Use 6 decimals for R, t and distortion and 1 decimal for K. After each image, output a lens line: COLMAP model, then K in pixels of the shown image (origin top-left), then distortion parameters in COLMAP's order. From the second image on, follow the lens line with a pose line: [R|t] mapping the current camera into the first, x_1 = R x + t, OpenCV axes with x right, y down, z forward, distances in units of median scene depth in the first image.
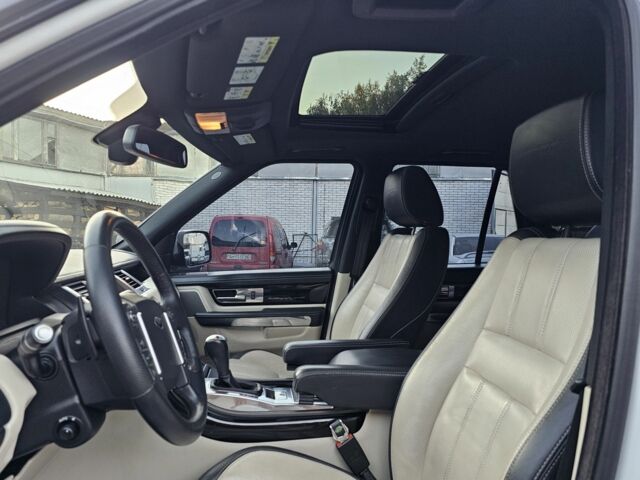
lens RADIAL K [[657.2, 0, 320.0], [0, 657.2, 240.0], [0, 0, 1]] dist [0.133459, -0.218183]
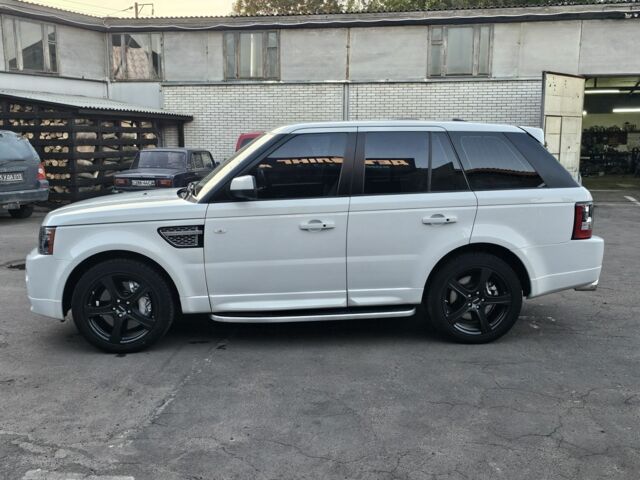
lens RADIAL K [[657.2, 0, 320.0], [0, 657.2, 240.0], [0, 0, 1]] dist [0.133459, -0.218183]
pose [[0.999107, -0.005556, -0.041889, -0.006362], [0.010756, 0.992103, 0.124962, 0.003925], [0.040864, -0.125300, 0.991277, 0.107981]]
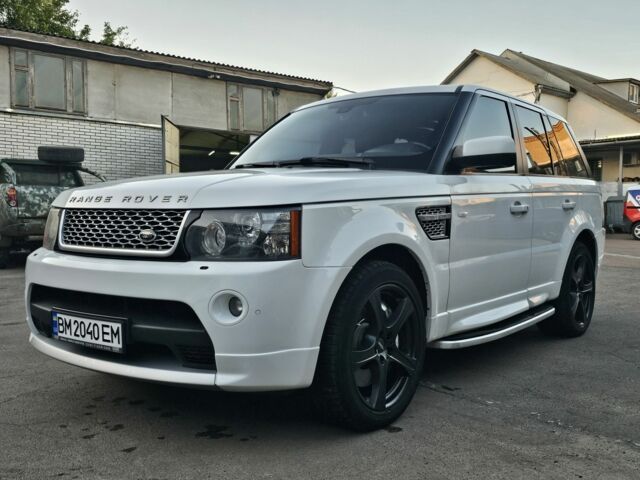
lens RADIAL K [[657.2, 0, 320.0], [0, 657.2, 240.0], [0, 0, 1]] dist [0.133459, -0.218183]
pose [[0.688020, -0.033604, 0.724913, -0.195323], [0.018366, 0.999414, 0.028898, 0.030789], [-0.725459, -0.006569, 0.688234, 0.252719]]
